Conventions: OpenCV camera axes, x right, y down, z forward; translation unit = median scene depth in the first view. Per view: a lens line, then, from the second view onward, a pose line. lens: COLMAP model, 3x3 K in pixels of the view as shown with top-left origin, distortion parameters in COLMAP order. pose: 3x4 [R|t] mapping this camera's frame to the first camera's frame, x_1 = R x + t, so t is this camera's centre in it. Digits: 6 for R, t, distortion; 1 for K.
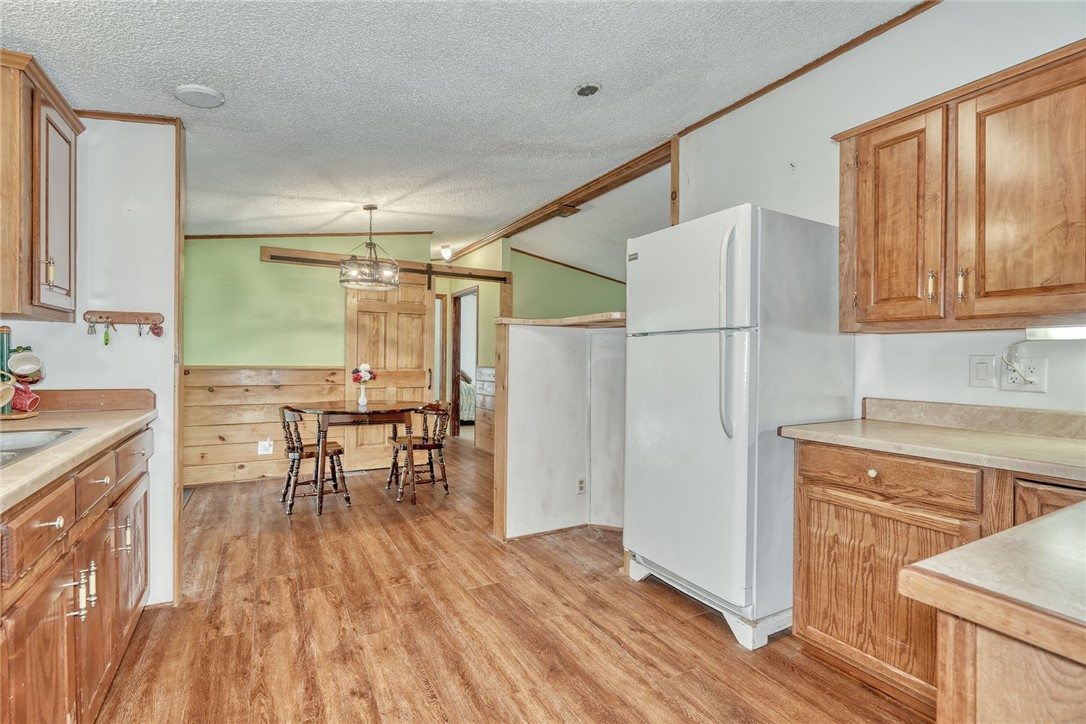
lens RADIAL K [[497.8, 0, 540.6], [0, 497.8, 362.7], [0, 0, 1]] dist [-0.001078, 0.000084]
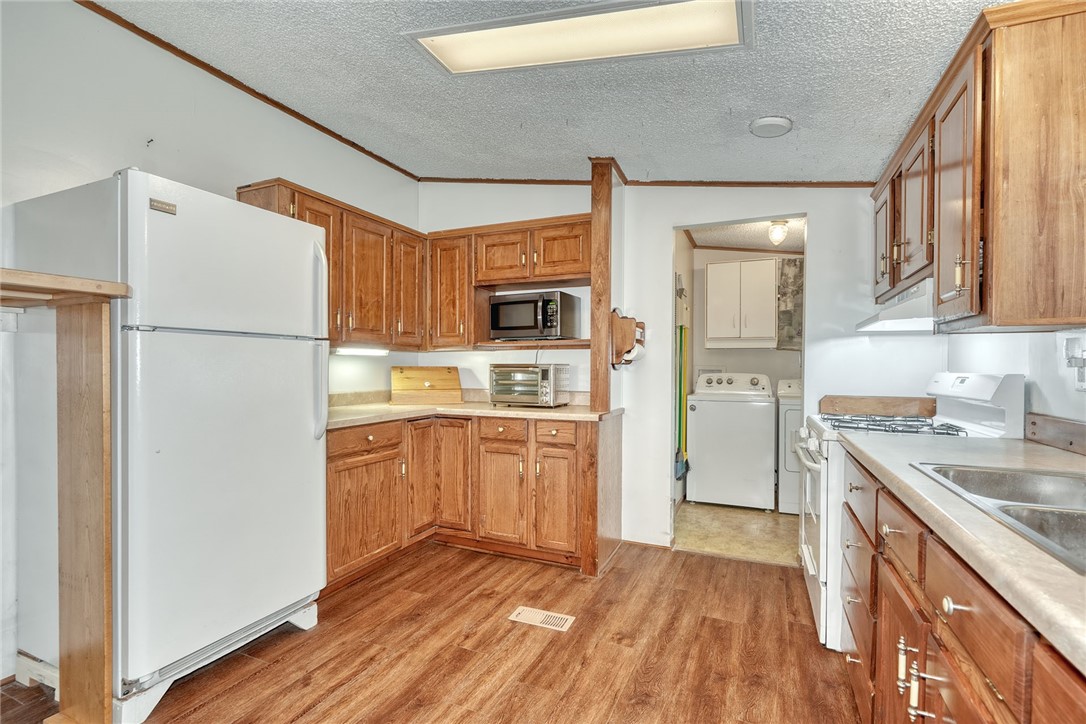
lens RADIAL K [[497.8, 0, 540.6], [0, 497.8, 362.7], [0, 0, 1]] dist [-0.001078, 0.000084]
pose [[-0.590174, -0.009357, 0.807222, -0.853283], [-0.007055, 0.999954, 0.006433, -0.029510], [-0.807245, -0.001898, -0.590213, 1.368179]]
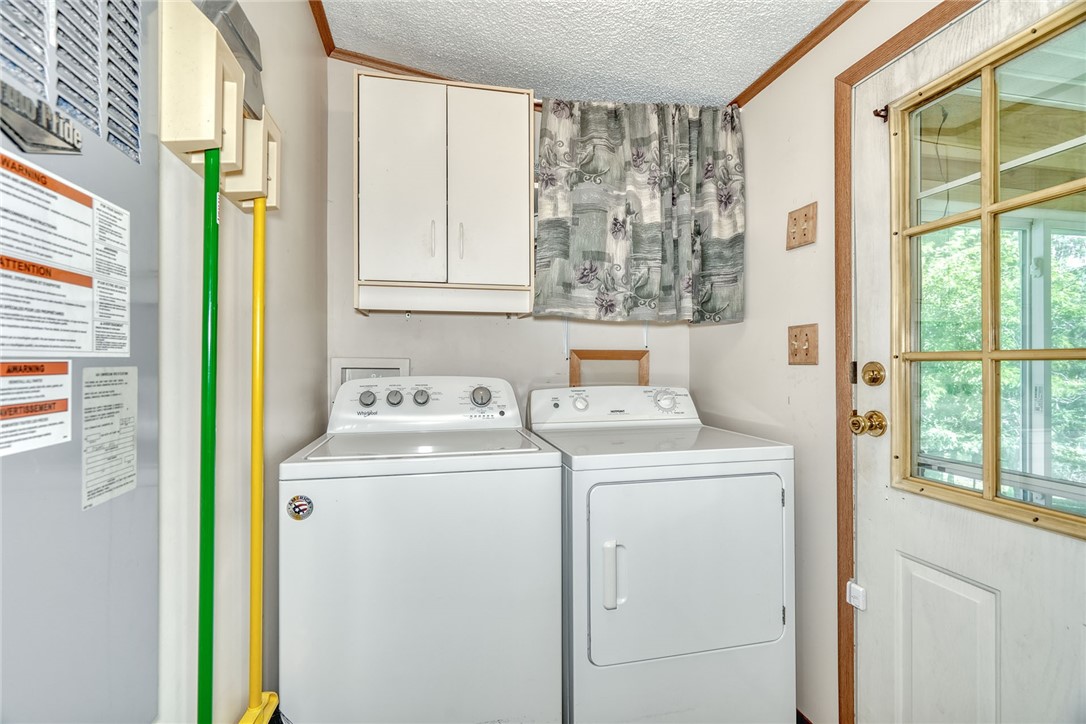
lens RADIAL K [[497.8, 0, 540.6], [0, 497.8, 362.7], [0, 0, 1]] dist [-0.001078, 0.000084]
pose [[-0.956060, -0.008810, 0.293038, -0.484882], [-0.007813, 0.999959, 0.004572, -0.017752], [-0.293067, 0.002081, -0.956090, 0.830501]]
